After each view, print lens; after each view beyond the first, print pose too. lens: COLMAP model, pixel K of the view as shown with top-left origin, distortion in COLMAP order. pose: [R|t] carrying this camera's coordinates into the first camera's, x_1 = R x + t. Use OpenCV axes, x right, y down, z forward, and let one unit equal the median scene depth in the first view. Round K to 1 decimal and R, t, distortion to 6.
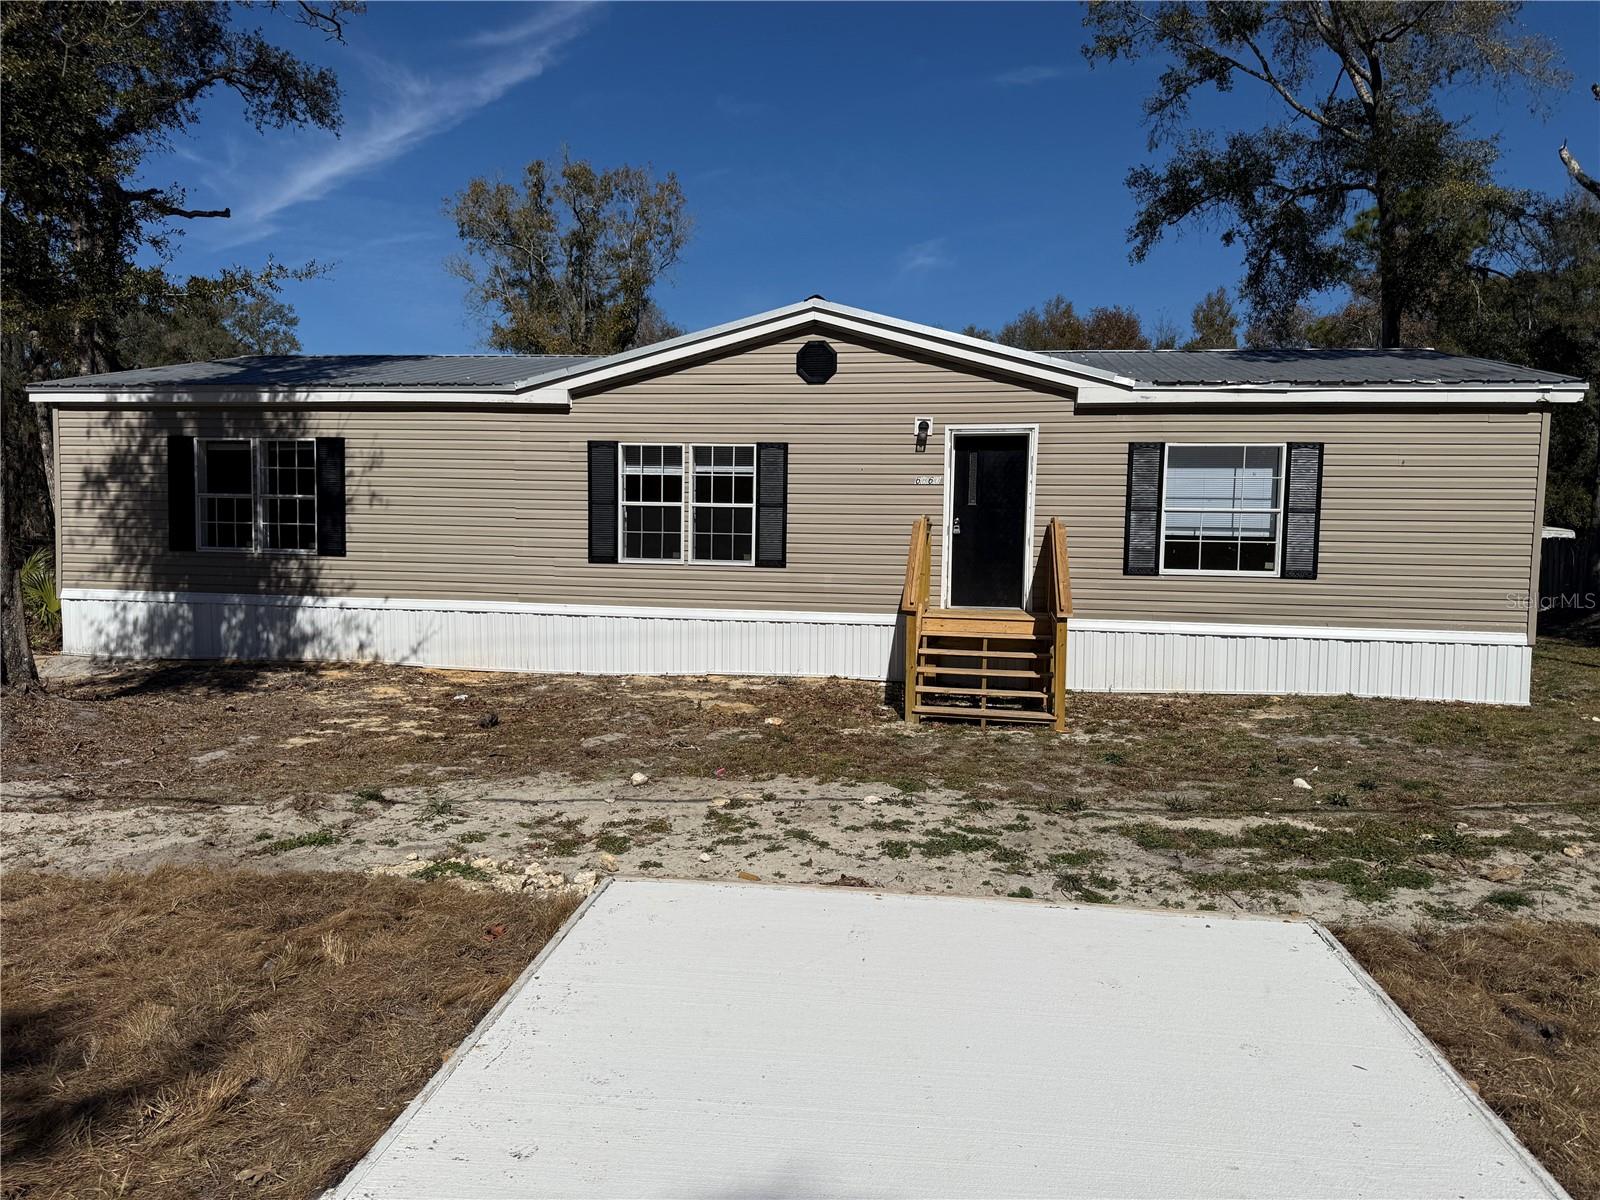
lens RADIAL K [[1131.7, 0, 800.0], [0, 1131.7, 600.0], [0, 0, 1]] dist [0.106899, -0.162722]
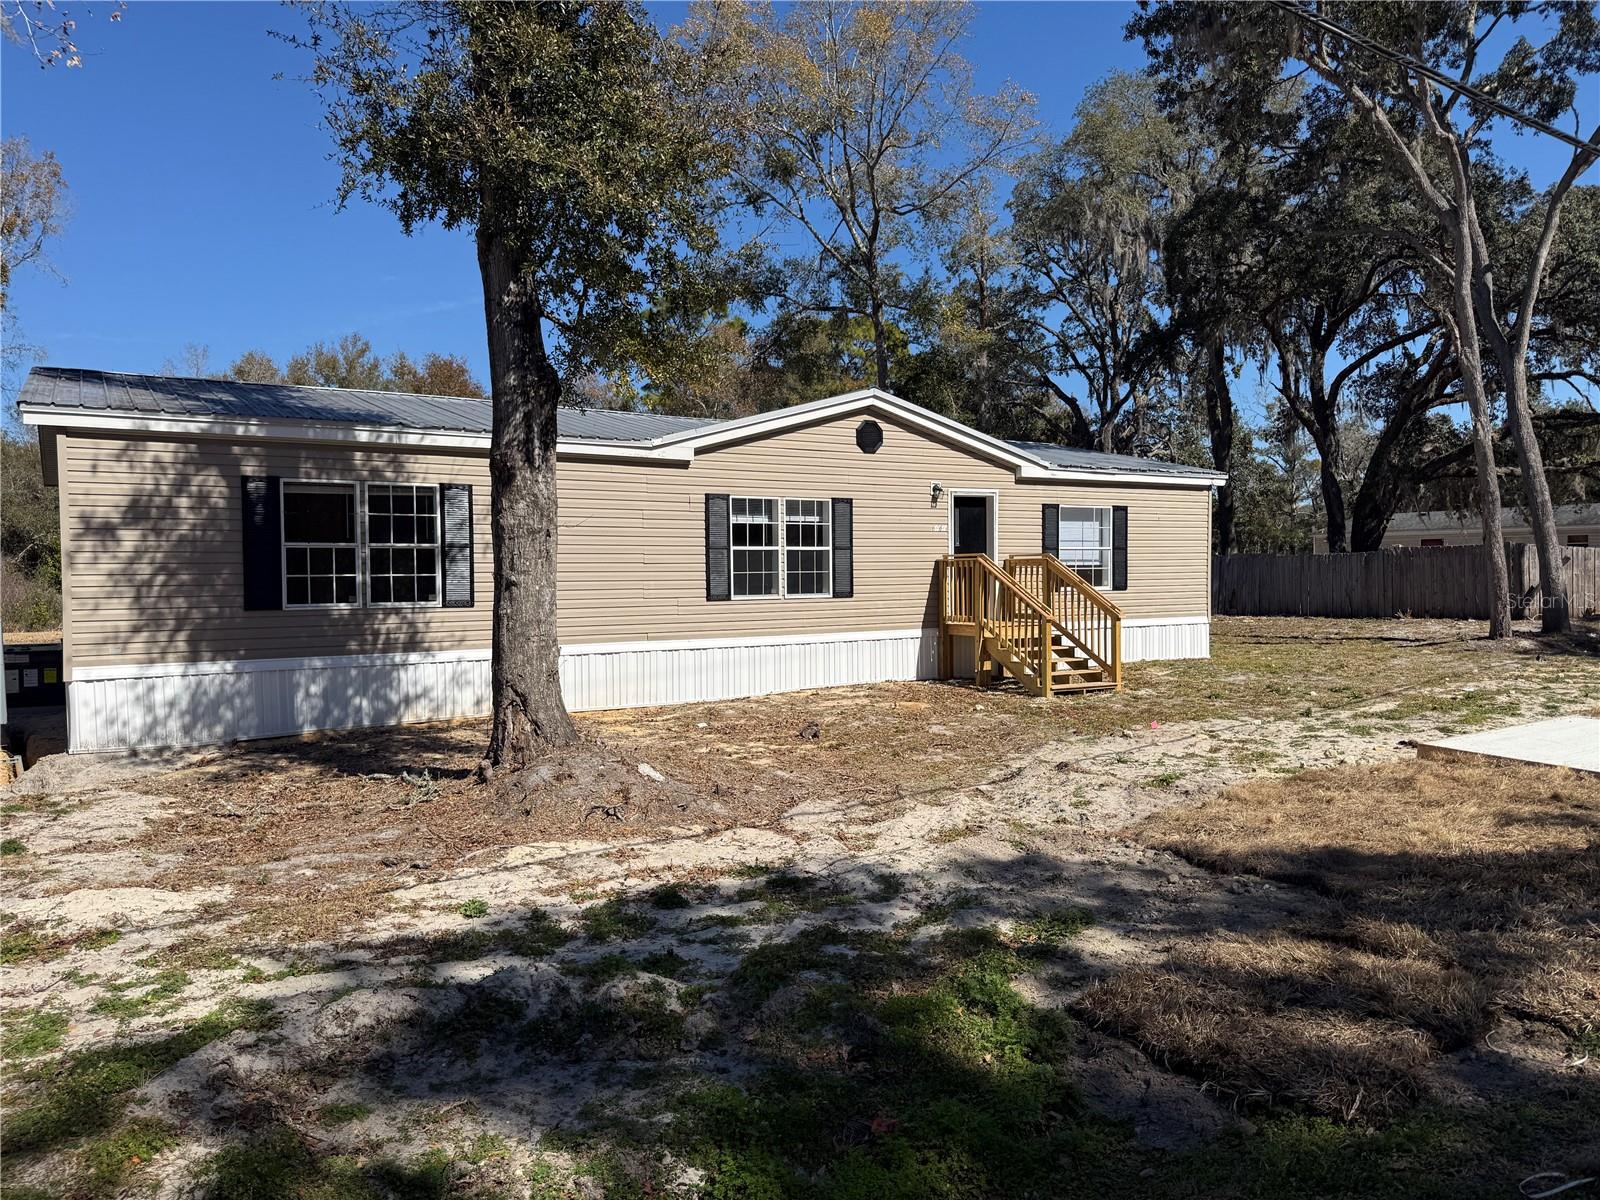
lens RADIAL K [[1130.6, 0, 813.5], [0, 1130.6, 595.6], [0, 0, 1]] dist [0.105084, -0.158741]
pose [[0.733991, -0.040395, 0.677957, -0.885517], [0.063866, 0.997911, -0.009686, -0.021162], [-0.676150, 0.050408, 0.735038, 0.109181]]
